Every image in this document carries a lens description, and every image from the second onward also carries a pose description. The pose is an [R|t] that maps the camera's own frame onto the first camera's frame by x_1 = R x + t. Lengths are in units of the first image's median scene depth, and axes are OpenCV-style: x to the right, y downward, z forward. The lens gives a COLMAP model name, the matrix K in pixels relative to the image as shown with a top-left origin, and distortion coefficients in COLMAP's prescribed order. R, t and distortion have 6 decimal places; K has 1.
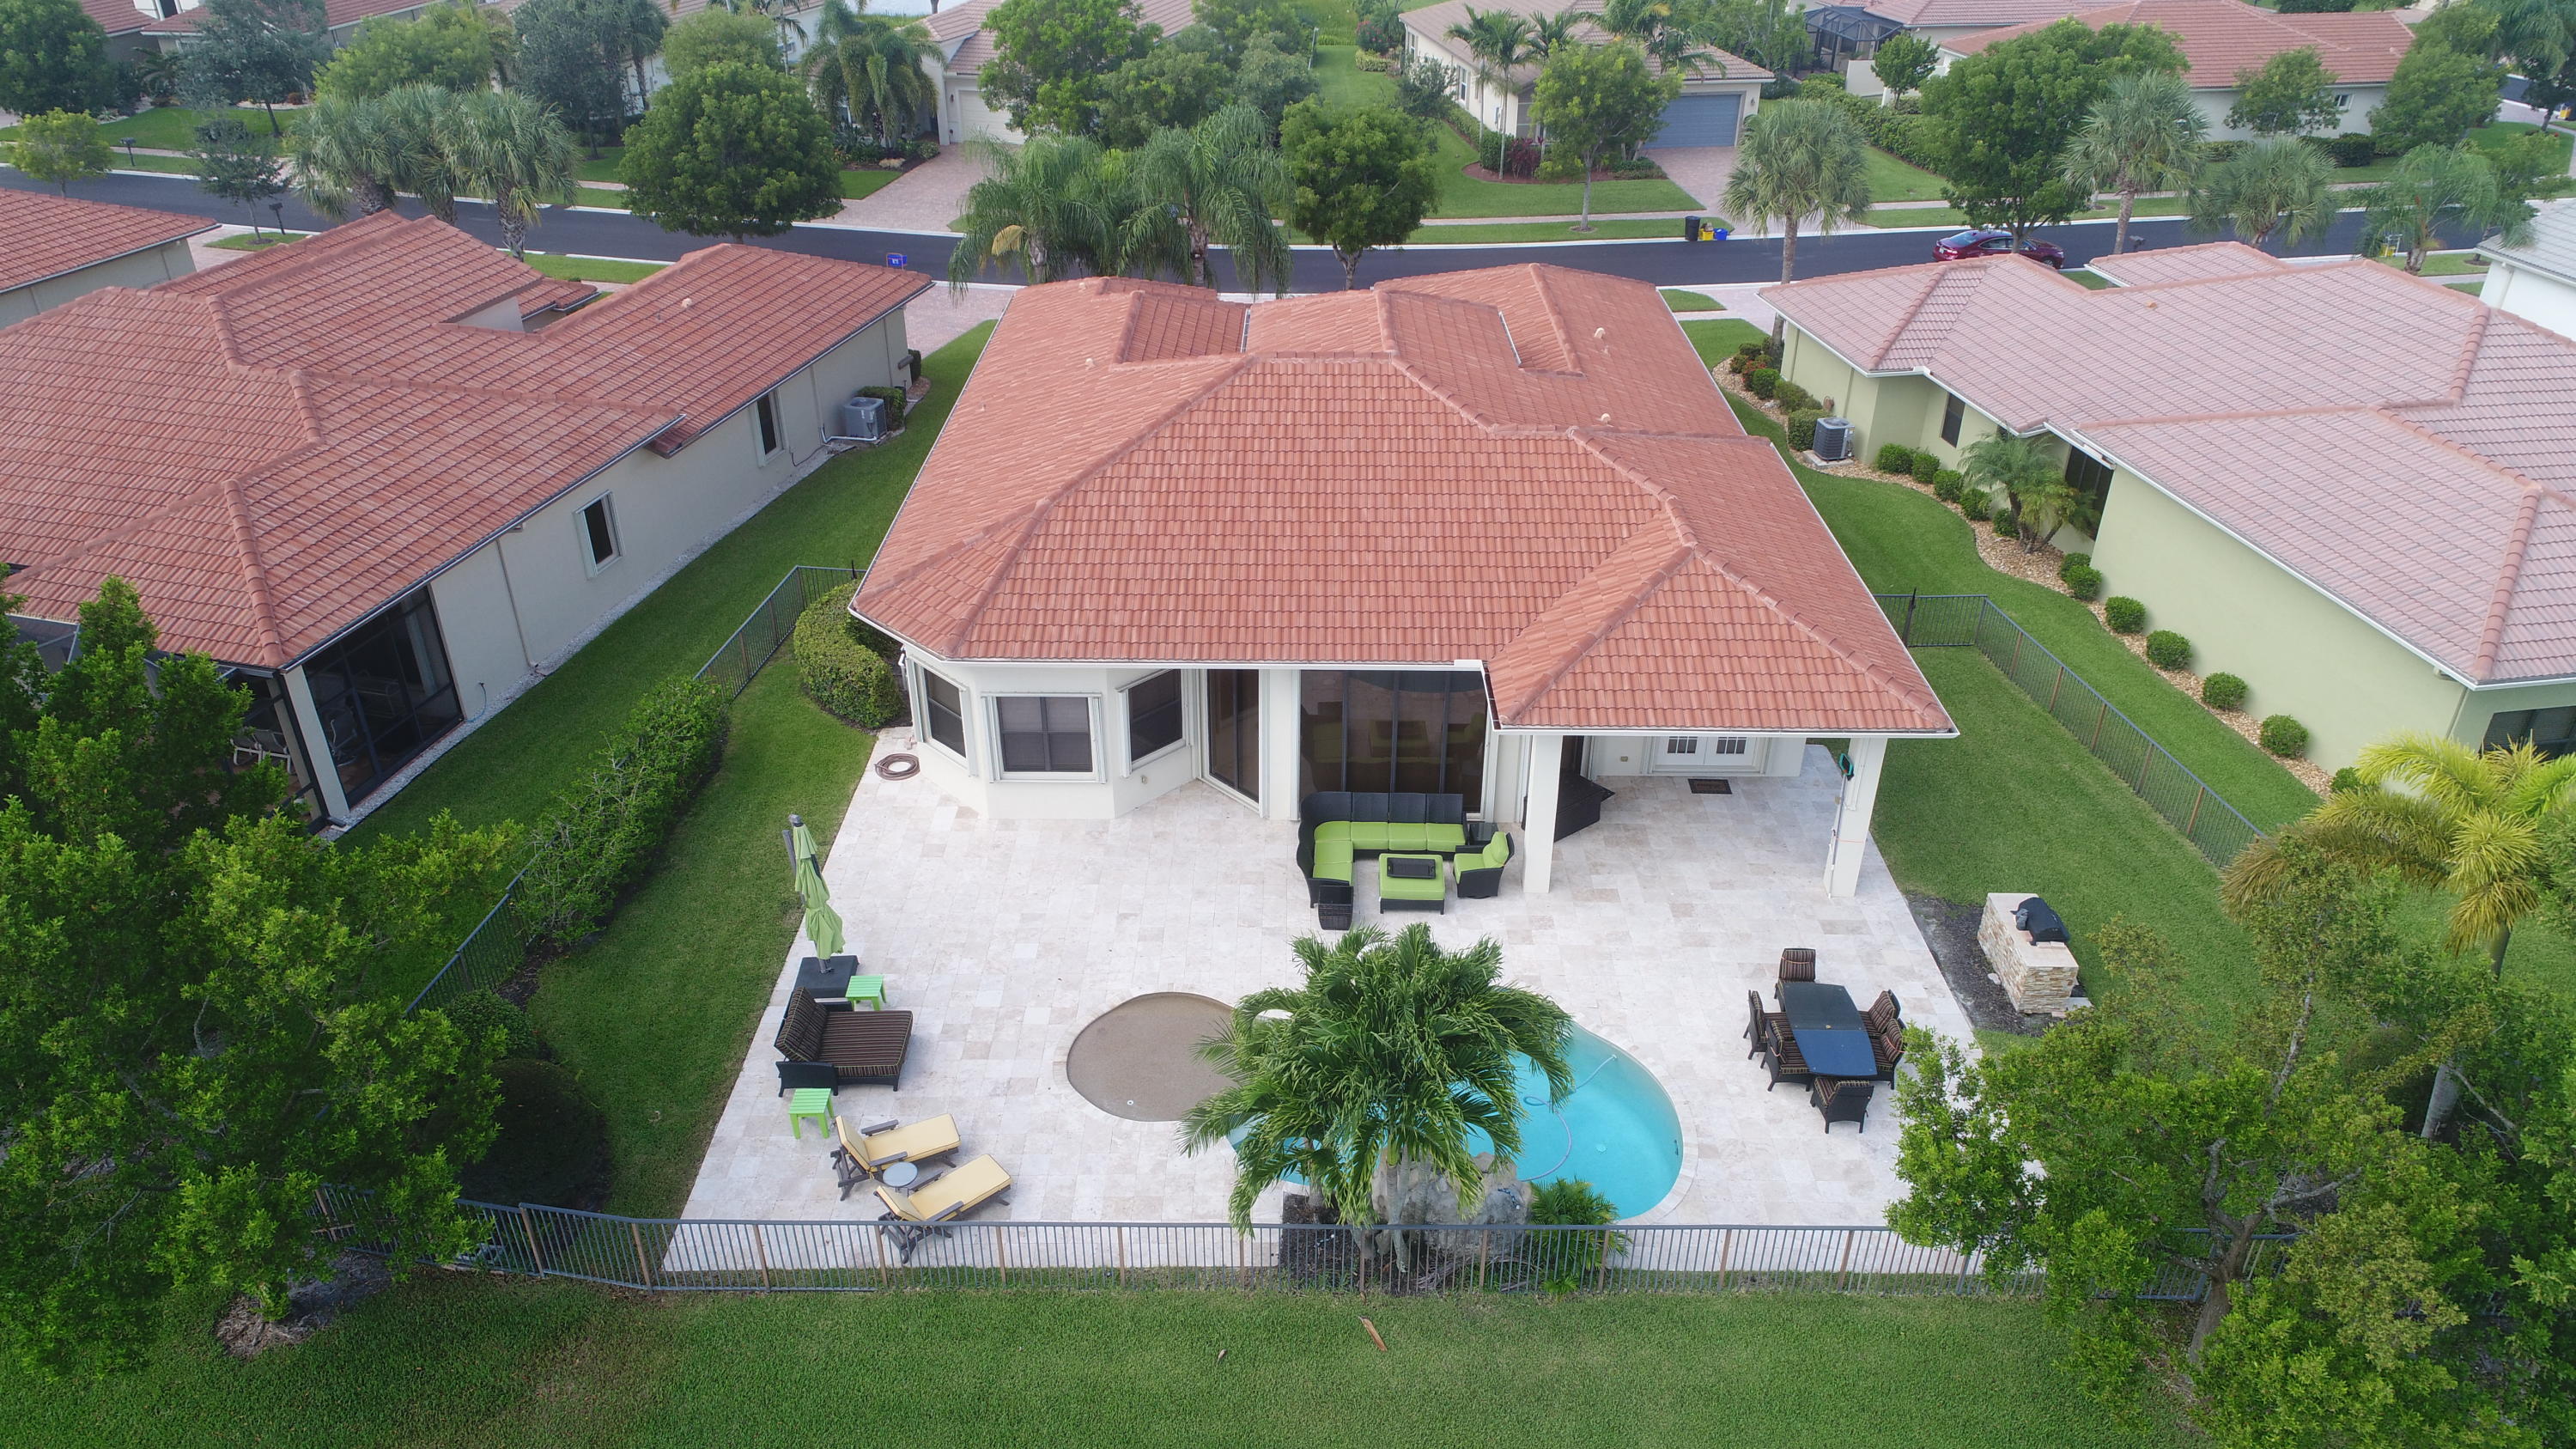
lens RADIAL K [[1725.7, 0, 1288.0], [0, 1725.7, 724.5], [0, 0, 1]] dist [-0.000499, 0.001026]
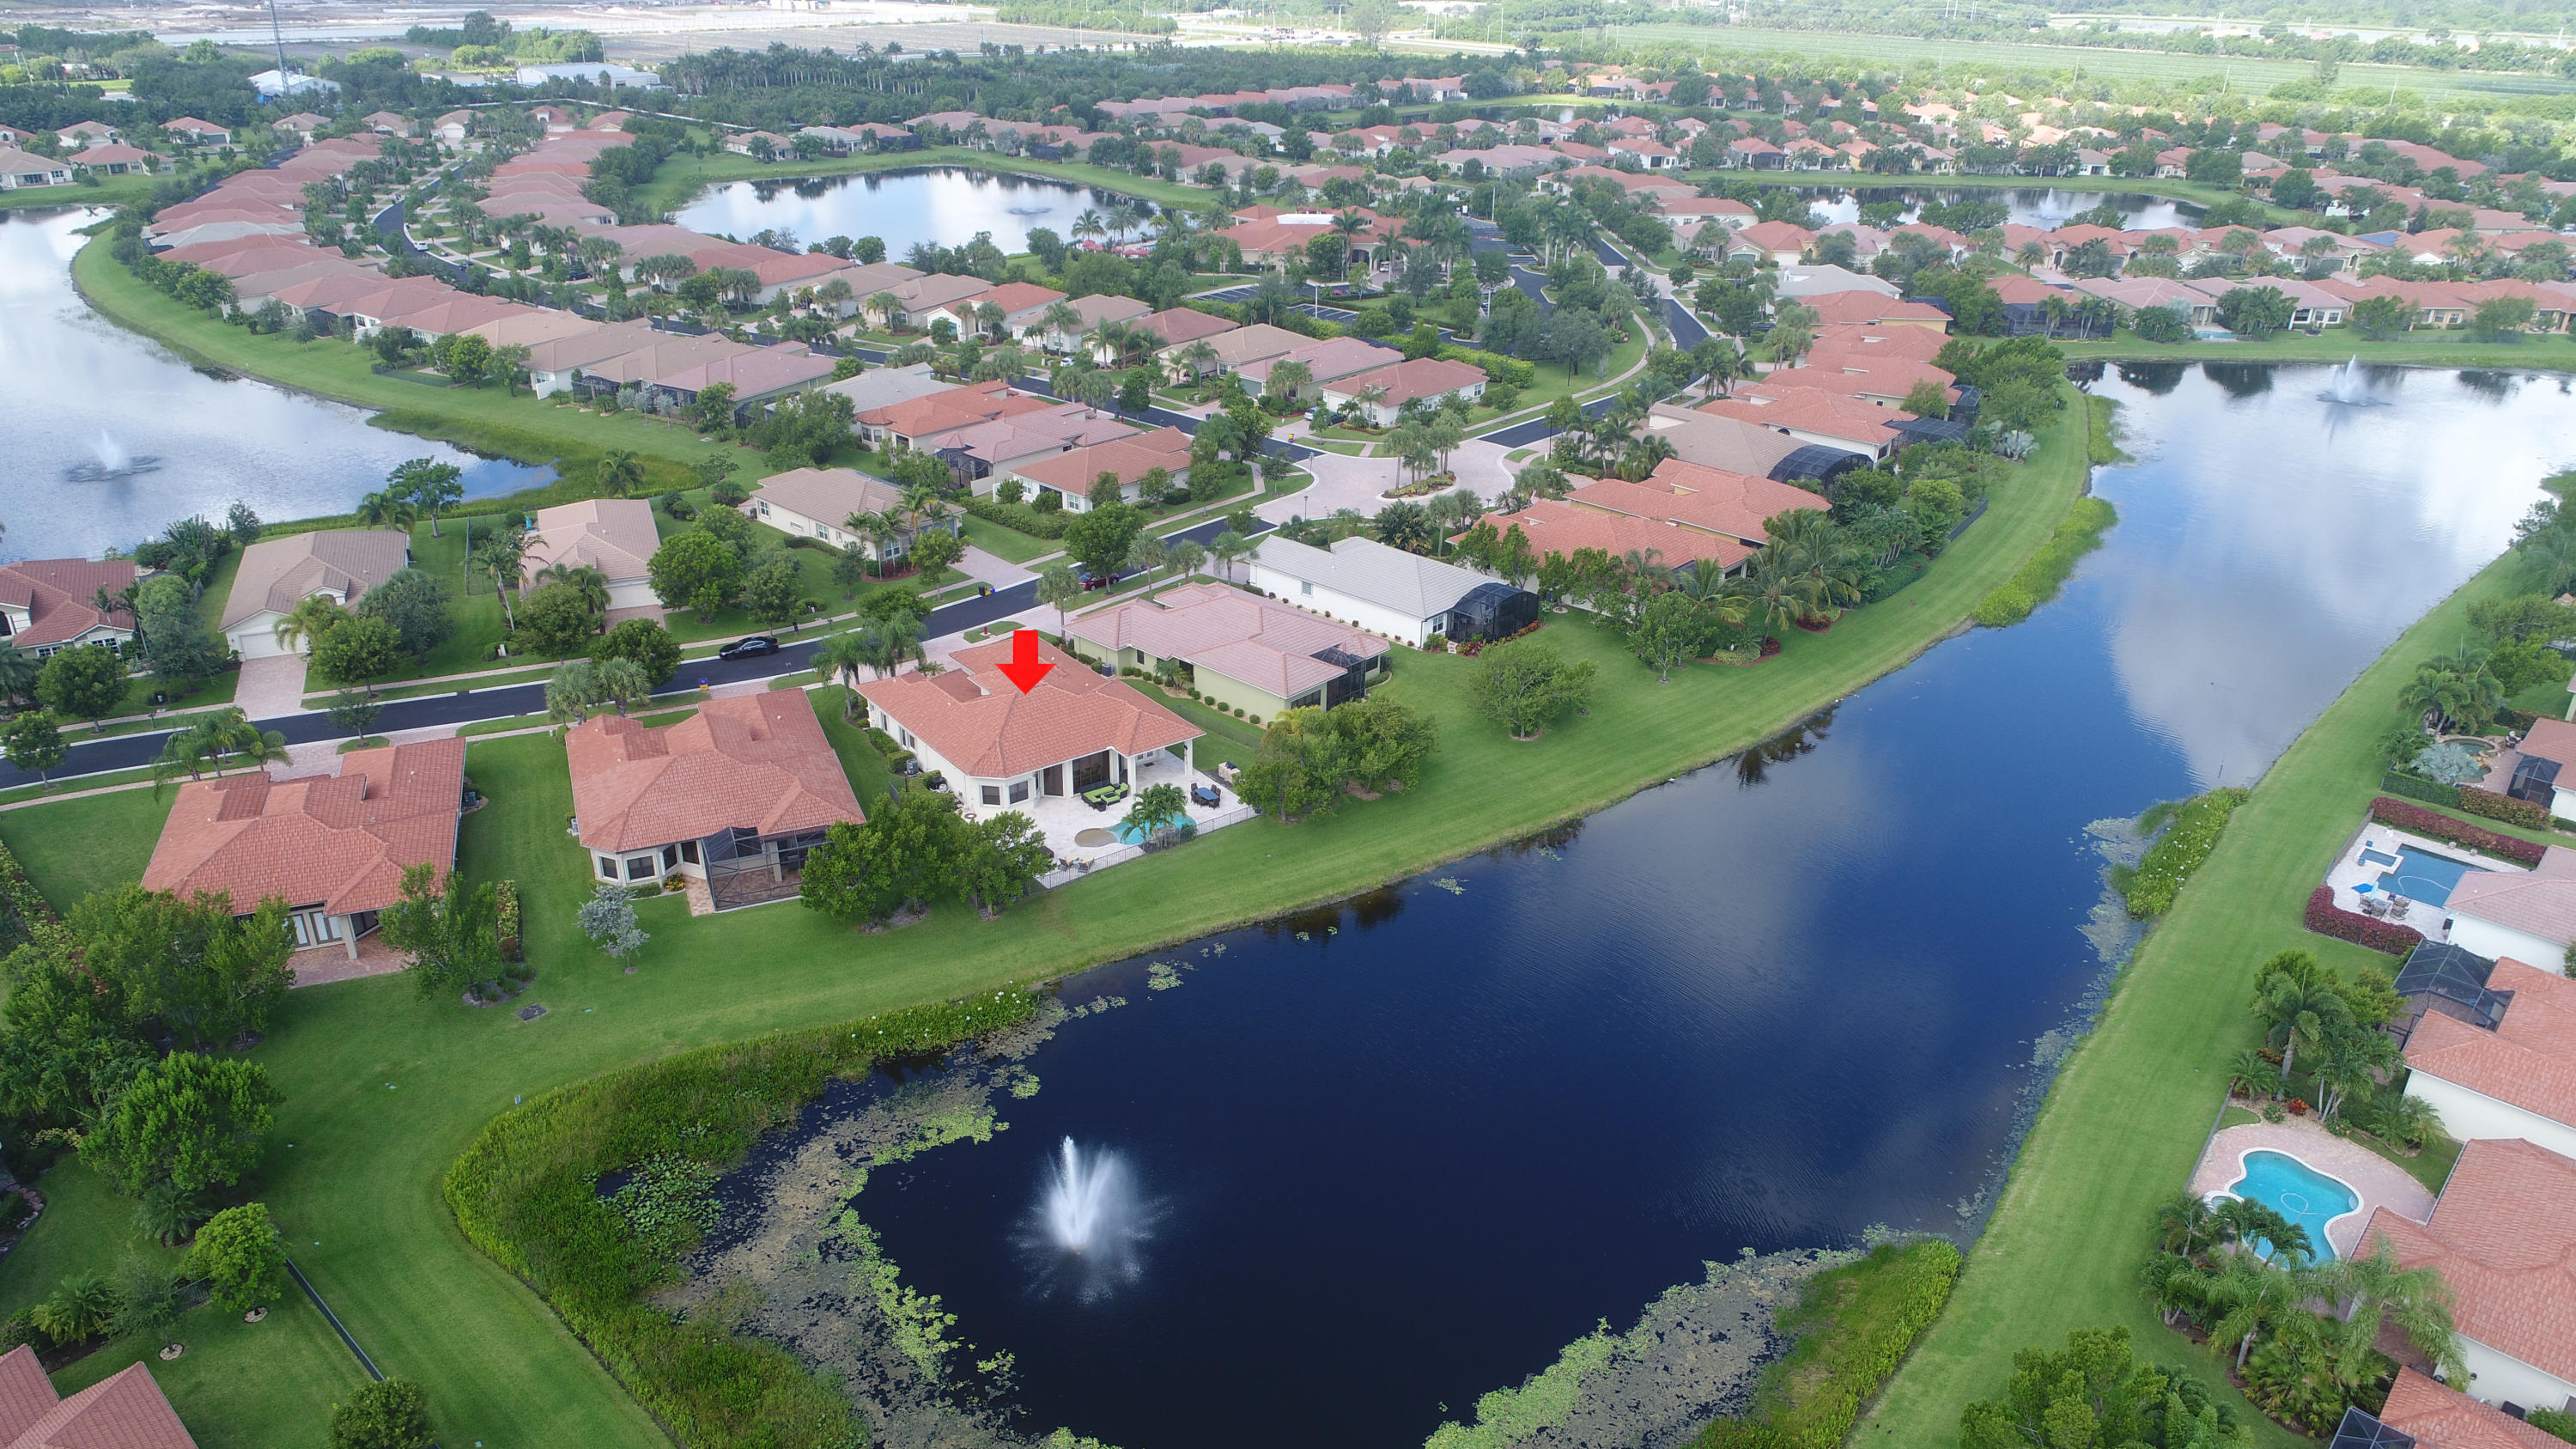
lens RADIAL K [[1725.7, 0, 1288.0], [0, 1725.7, 724.5], [0, 0, 1]] dist [-0.000499, 0.001026]
pose [[0.789144, -0.251993, 0.560136, -1.814407], [0.296536, 0.954948, 0.011837, -0.006448], [-0.537884, 0.156759, 0.828316, -2.672010]]
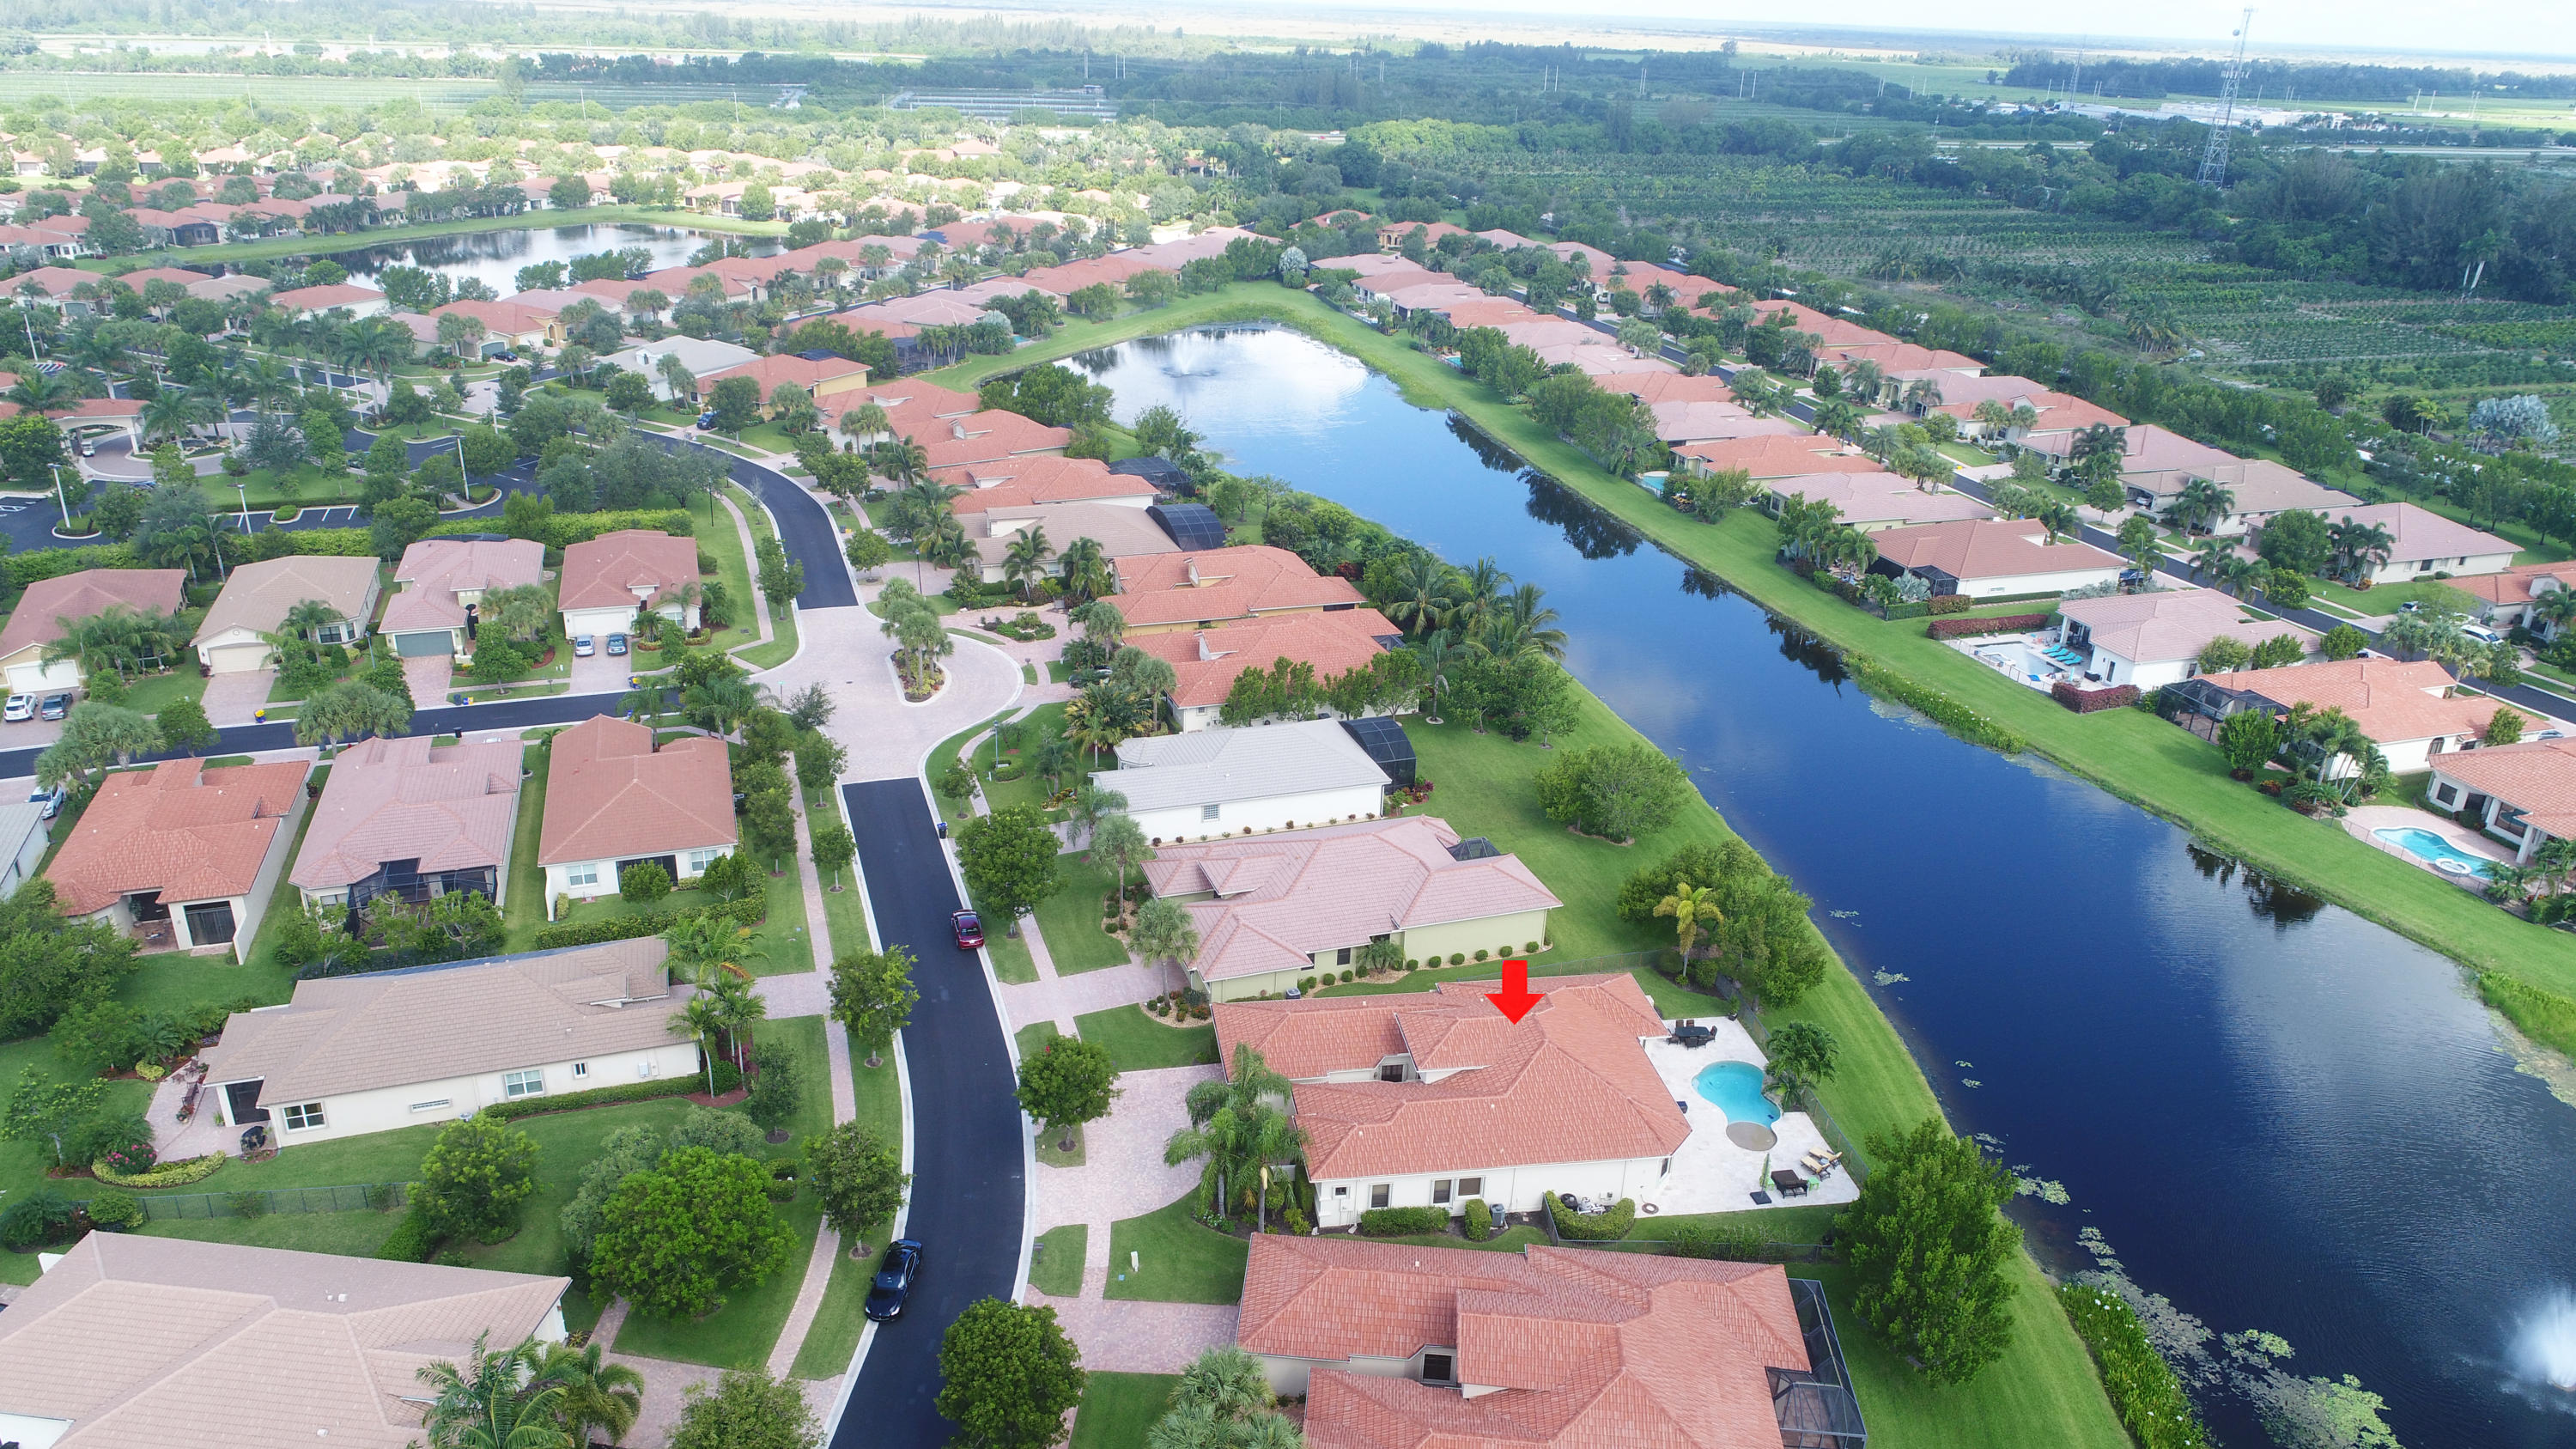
lens RADIAL K [[1725.7, 0, 1288.0], [0, 1725.7, 724.5], [0, 0, 1]] dist [-0.000499, 0.001026]
pose [[-0.162916, -0.395013, 0.904115, -2.432026], [0.464042, 0.778002, 0.423531, -2.118883], [-0.870703, 0.488547, 0.056554, 0.989177]]
